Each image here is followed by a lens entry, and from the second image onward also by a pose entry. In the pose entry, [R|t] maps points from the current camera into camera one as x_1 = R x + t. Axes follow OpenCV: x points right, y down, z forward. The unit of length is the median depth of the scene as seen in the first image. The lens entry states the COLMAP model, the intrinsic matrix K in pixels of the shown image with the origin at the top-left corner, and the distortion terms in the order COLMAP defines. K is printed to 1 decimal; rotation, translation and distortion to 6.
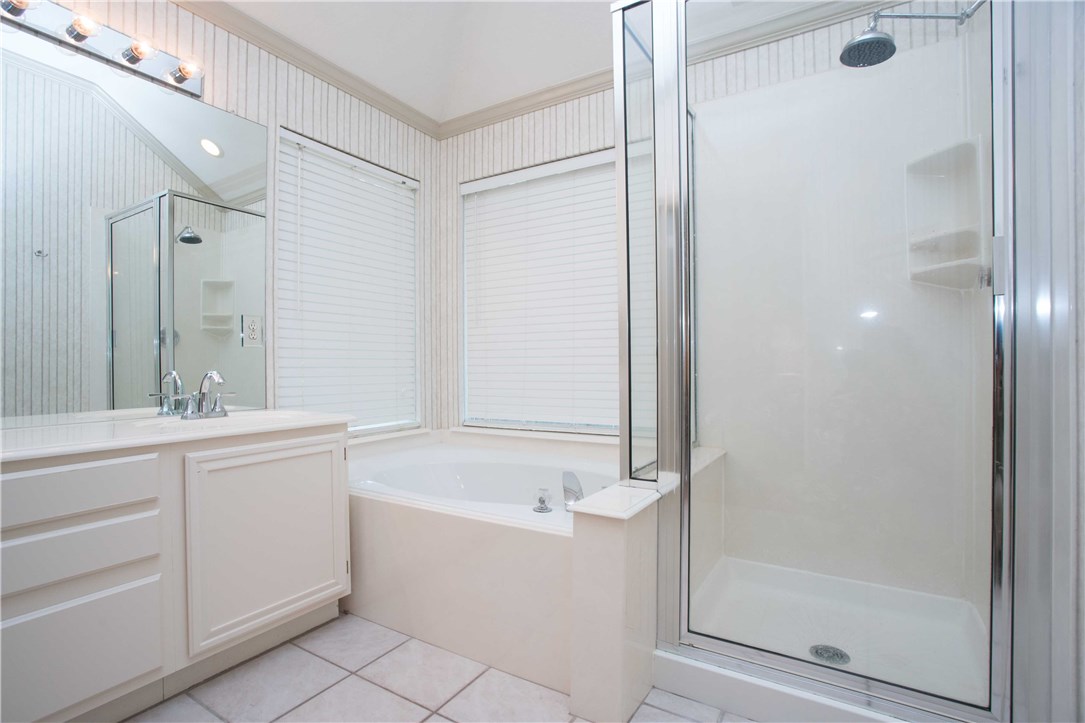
lens RADIAL K [[523.5, 0, 542.5], [0, 523.5, 361.5], [0, 0, 1]] dist [-0.062652, 0.033325]
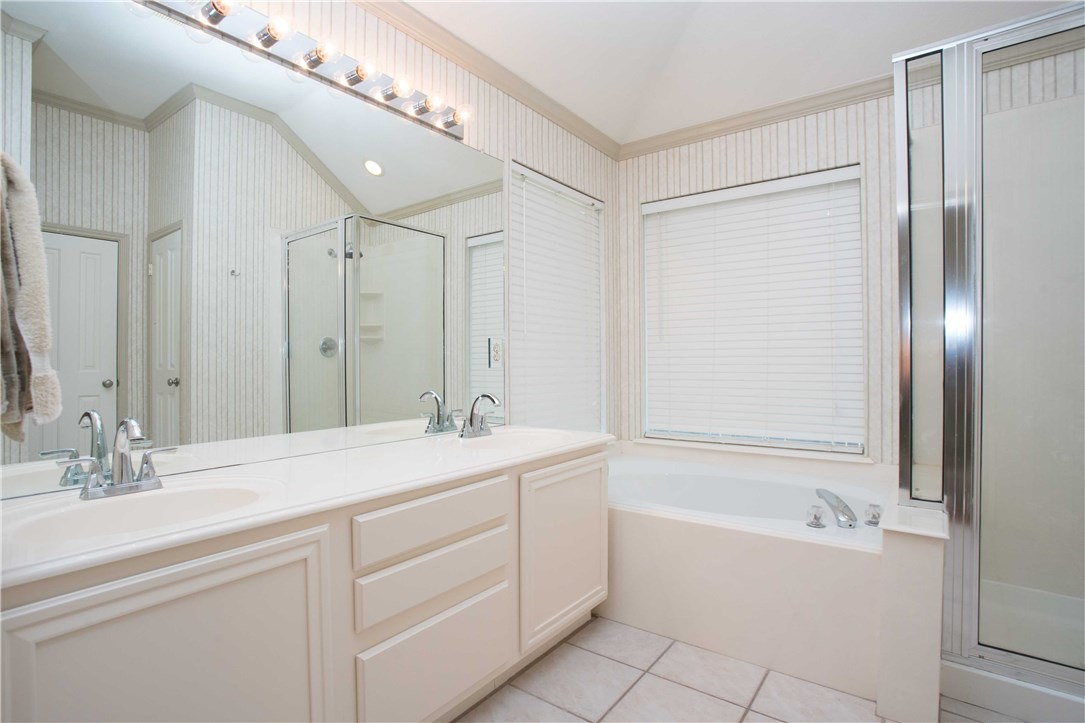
lens RADIAL K [[534.7, 0, 542.5], [0, 534.7, 361.5], [0, 0, 1]] dist [-0.064502, 0.031848]
pose [[0.996608, 0.001697, -0.082277, -0.298568], [-0.000975, 0.999961, 0.008812, -0.041222], [0.082289, -0.008702, 0.996571, -0.082463]]
